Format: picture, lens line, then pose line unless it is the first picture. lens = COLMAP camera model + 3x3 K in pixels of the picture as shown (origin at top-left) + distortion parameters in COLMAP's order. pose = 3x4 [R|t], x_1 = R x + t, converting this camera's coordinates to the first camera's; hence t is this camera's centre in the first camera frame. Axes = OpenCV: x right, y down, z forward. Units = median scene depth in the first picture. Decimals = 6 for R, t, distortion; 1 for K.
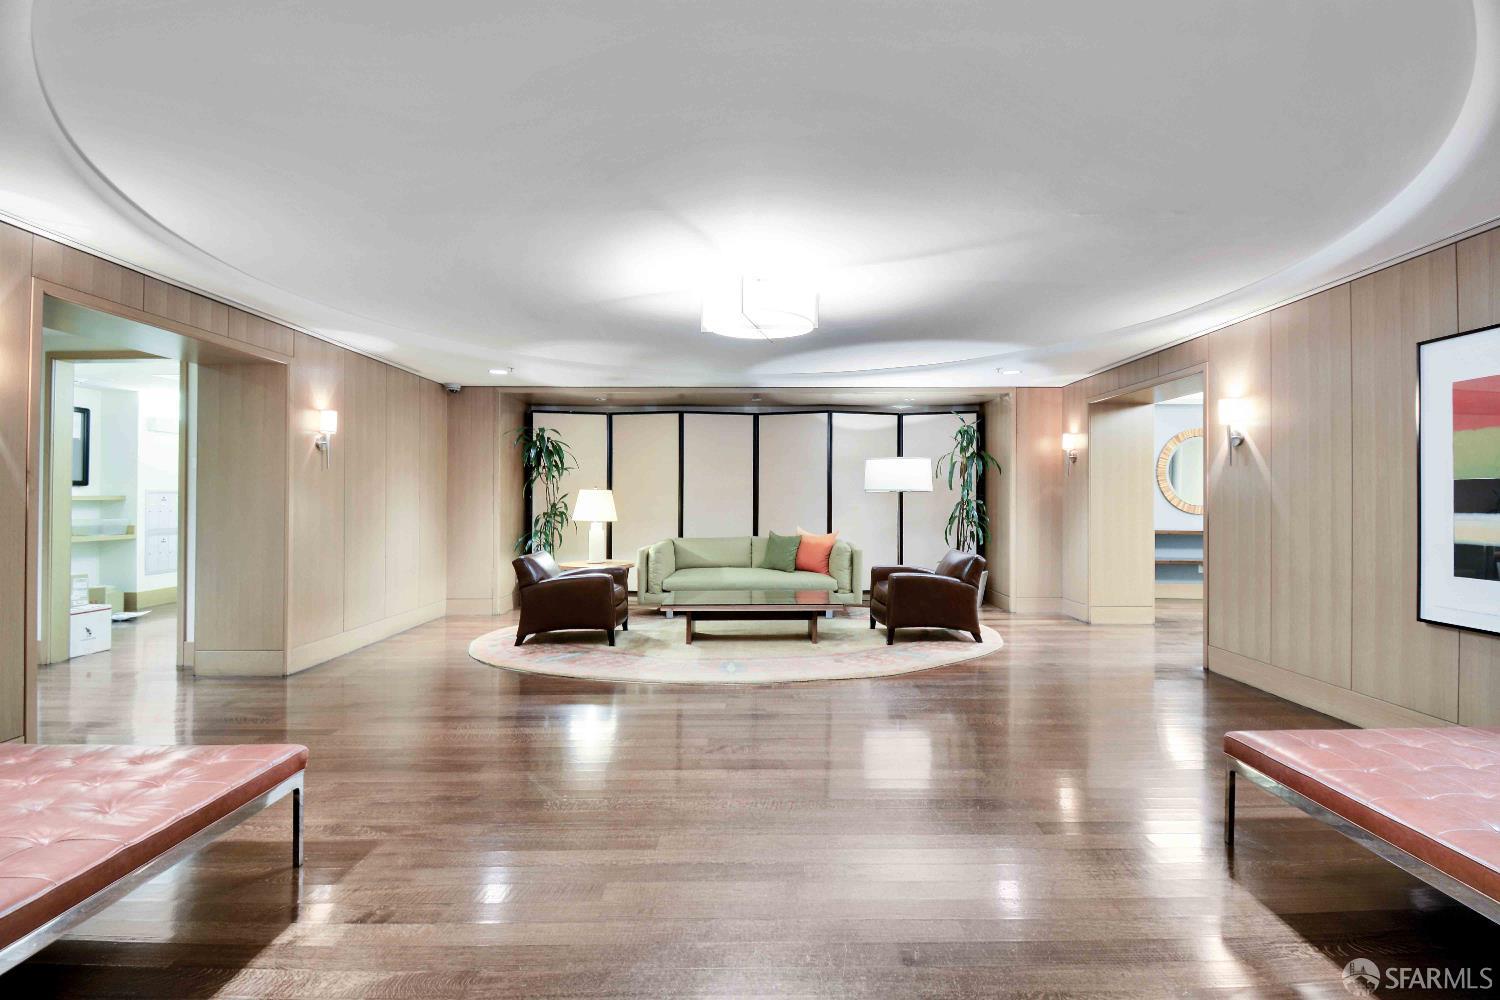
lens RADIAL K [[668.0, 0, 766.6], [0, 668.0, 499.5], [0, 0, 1]] dist [0.015359, -0.023037]
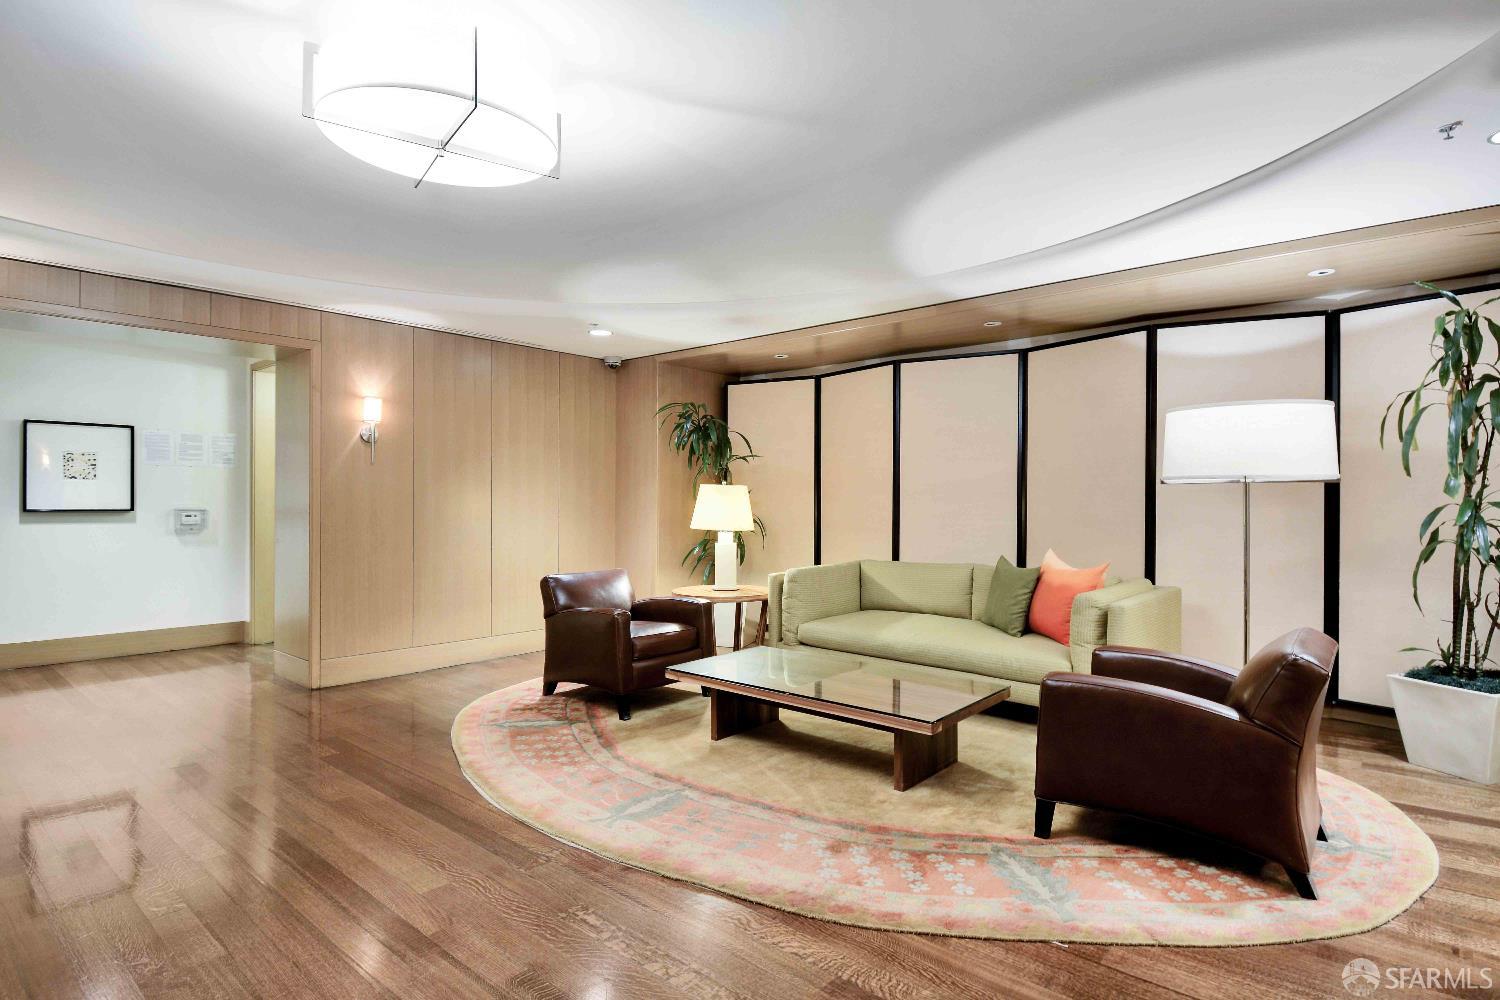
lens RADIAL K [[791.8, 0, 750.0], [0, 791.8, 500.0], [0, 0, 1]] dist [-0.000558, 0.000102]
pose [[0.748755, 0.001679, -0.662845, 0.295972], [-0.002192, 0.999998, 0.000057, 0.000914], [0.662844, 0.001411, 0.748757, 0.382512]]
